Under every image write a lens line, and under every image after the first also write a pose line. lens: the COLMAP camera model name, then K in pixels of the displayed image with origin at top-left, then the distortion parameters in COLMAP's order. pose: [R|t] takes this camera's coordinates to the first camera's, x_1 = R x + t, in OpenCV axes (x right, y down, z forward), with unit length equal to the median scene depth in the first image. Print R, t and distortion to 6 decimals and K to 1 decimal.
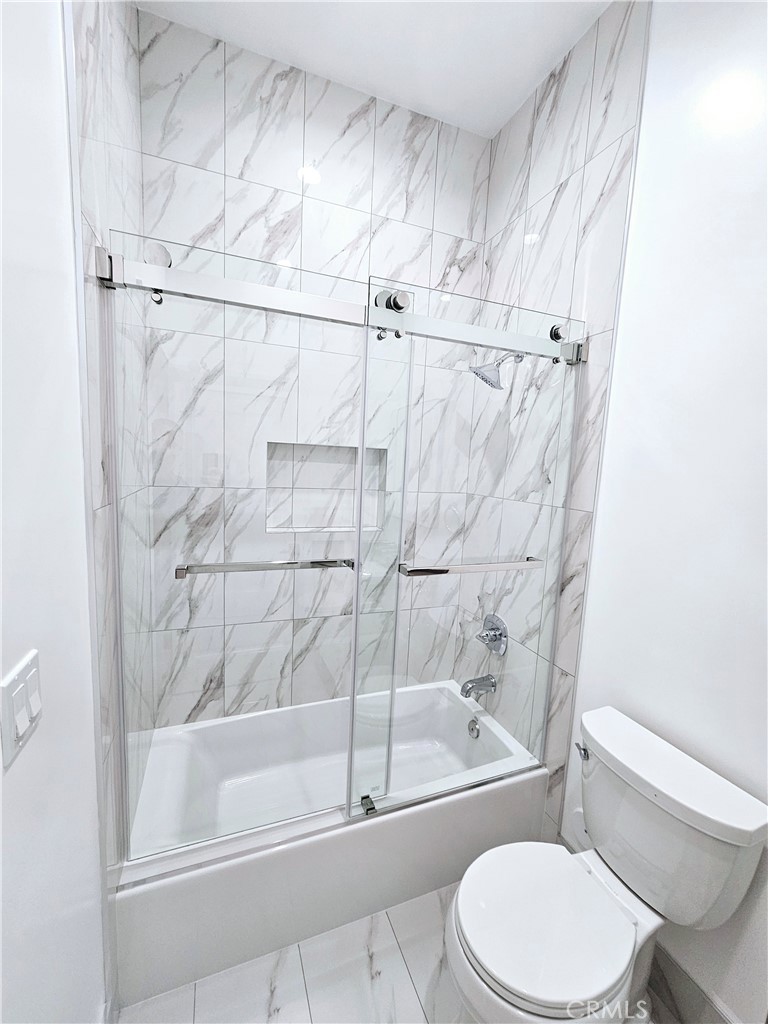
lens RADIAL K [[420.1, 0, 375.8], [0, 420.1, 513.2], [0, 0, 1]] dist [-0.005619, 0.002215]
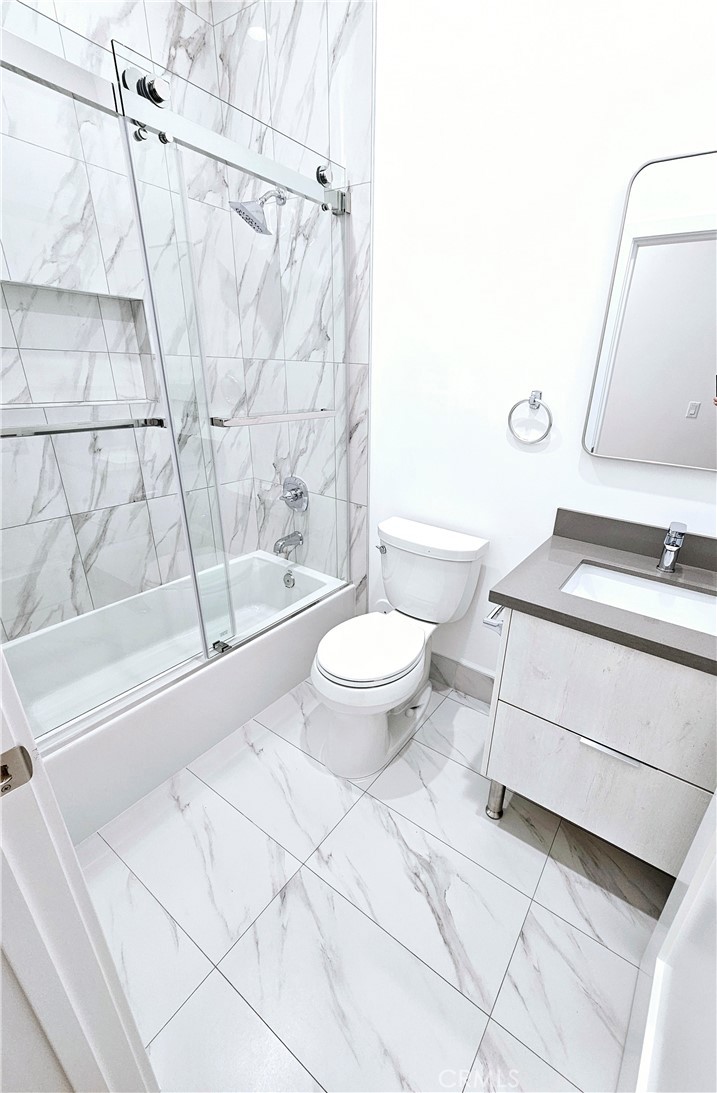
lens RADIAL K [[443.8, 0, 408.8], [0, 443.8, 543.7], [0, 0, 1]] dist [-0.006247, 0.001133]
pose [[0.812441, -0.231366, 0.535173, -0.141537], [0.064350, 0.947869, 0.312095, 0.076316], [-0.579482, -0.219120, 0.784976, -0.125546]]
